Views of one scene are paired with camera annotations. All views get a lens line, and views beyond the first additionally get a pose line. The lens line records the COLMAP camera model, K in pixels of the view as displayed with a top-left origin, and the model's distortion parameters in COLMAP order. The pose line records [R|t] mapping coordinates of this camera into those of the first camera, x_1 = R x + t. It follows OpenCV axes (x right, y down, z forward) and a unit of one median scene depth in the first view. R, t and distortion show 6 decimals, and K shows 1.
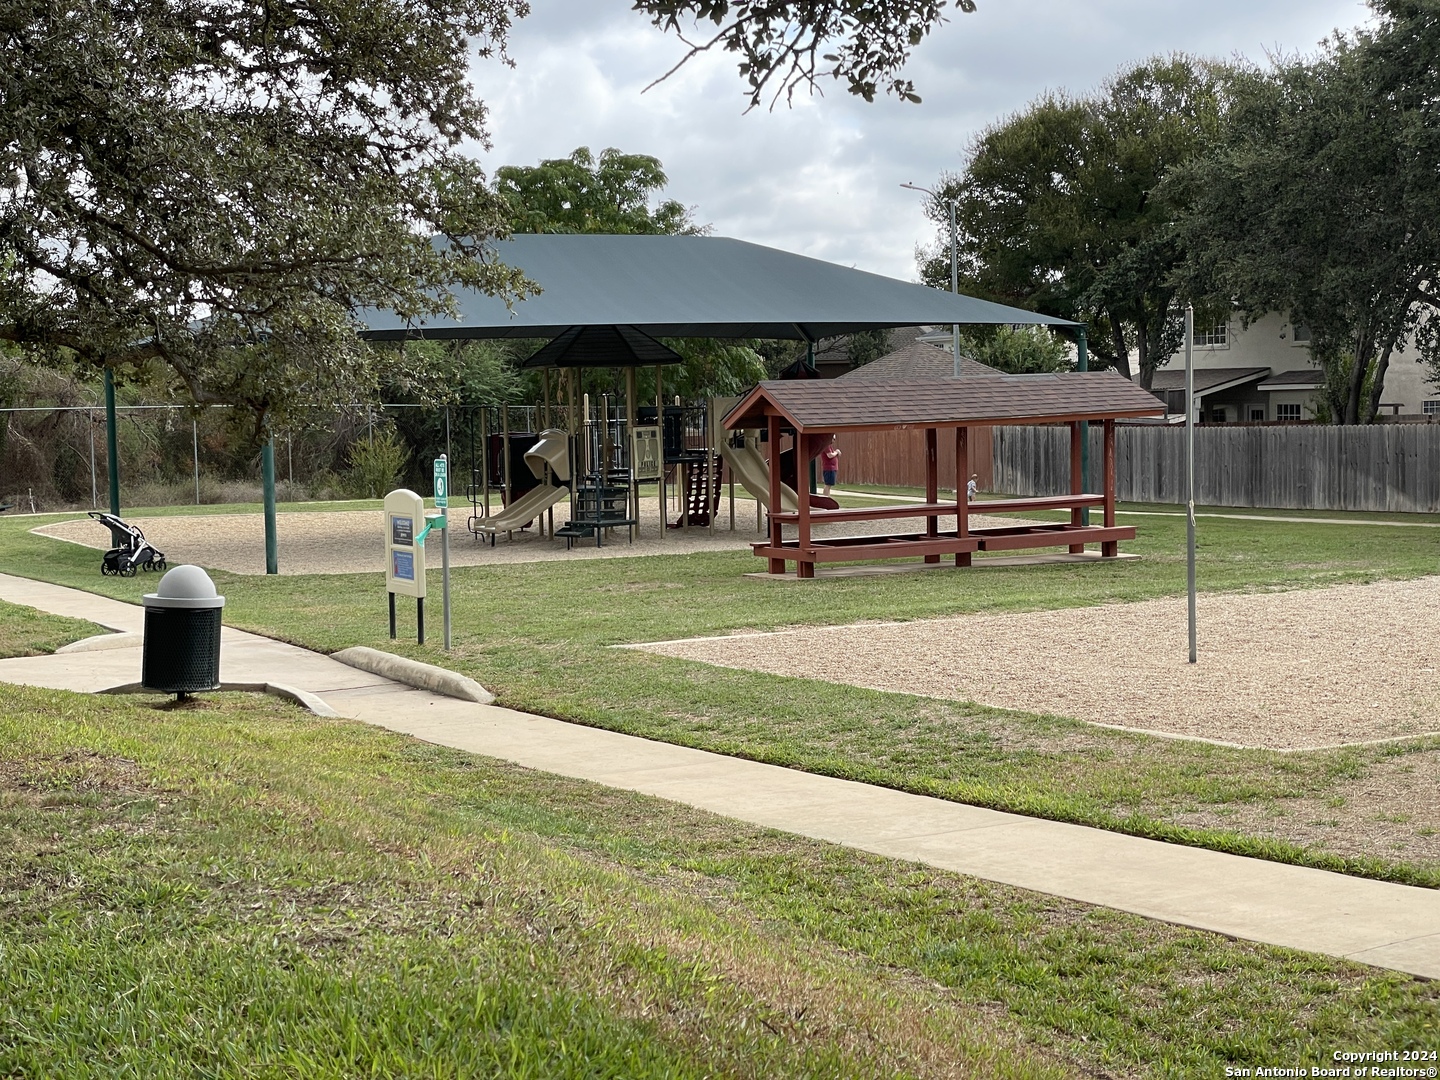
lens RADIAL K [[2176.3, 0, 718.2], [0, 2176.3, 540.6], [0, 0, 1]] dist [0.027412, 0.000000]
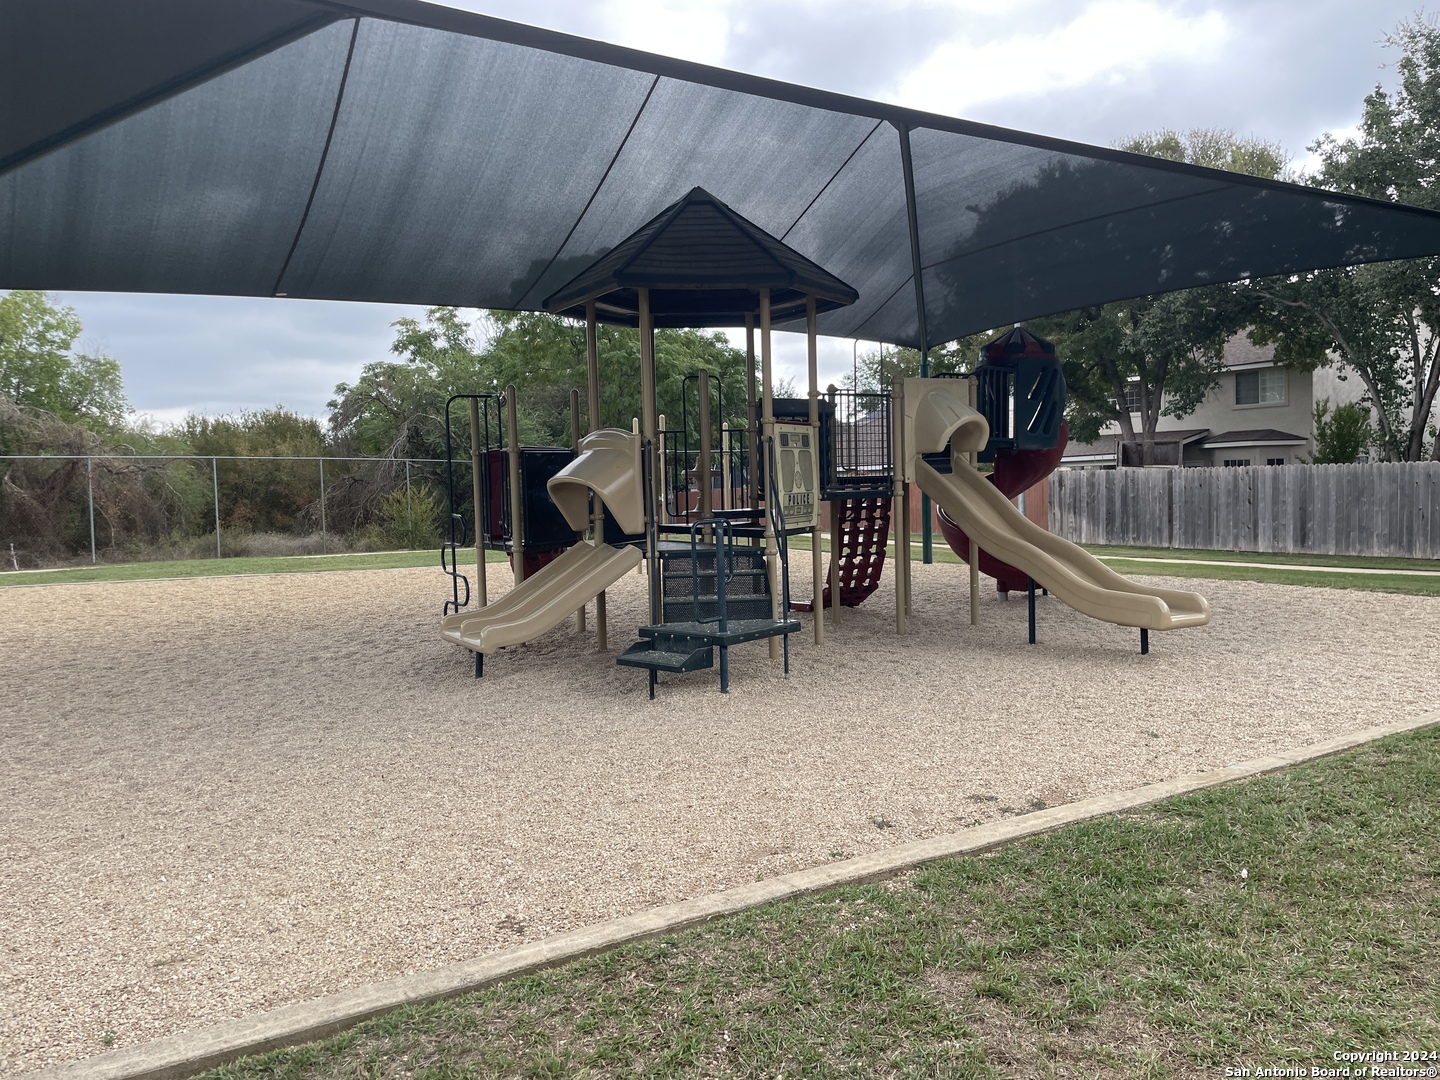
lens RADIAL K [[1064.3, 0, 718.1], [0, 1064.3, 541.3], [0, 0, 1]] dist [-0.005359, -0.010526]
pose [[0.998362, -0.006325, 0.056866, -0.060825], [0.007215, 0.999855, -0.015456, -0.020753], [-0.056760, 0.015841, 0.998262, 0.714349]]
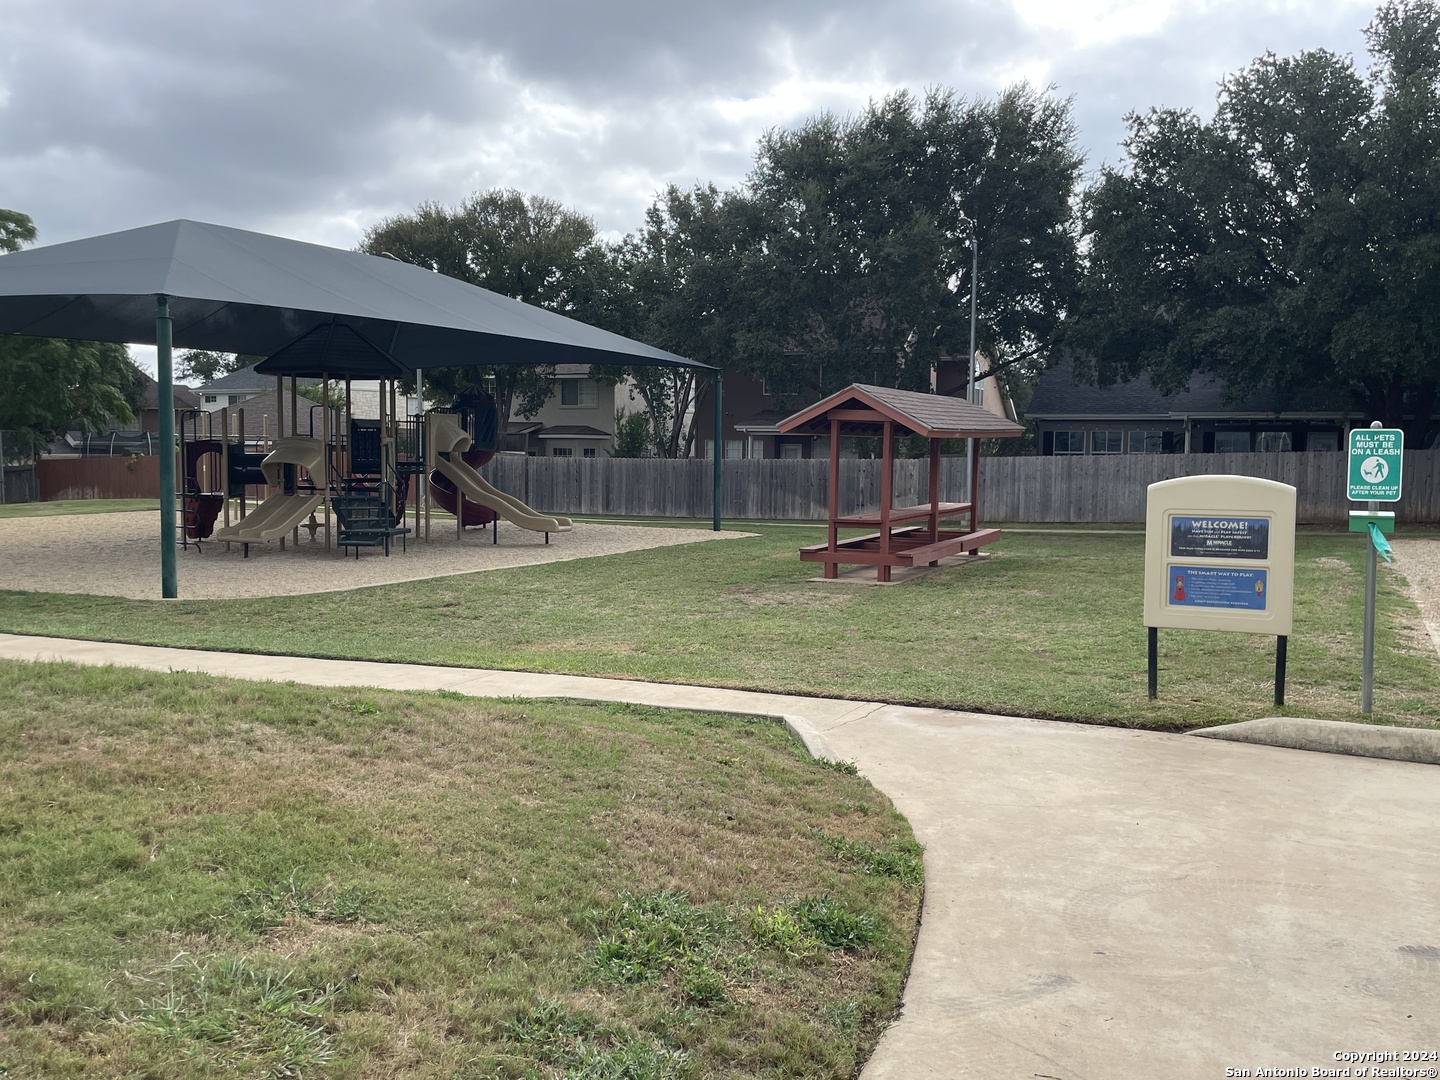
lens RADIAL K [[1274.0, 0, 727.7], [0, 1274.0, 539.6], [0, 0, 1]] dist [0.054678, -0.004608]
pose [[0.793697, -0.010914, 0.608215, -0.259527], [0.012049, 0.999925, 0.002220, -0.003153], [-0.608194, 0.005566, 0.793769, 0.397205]]
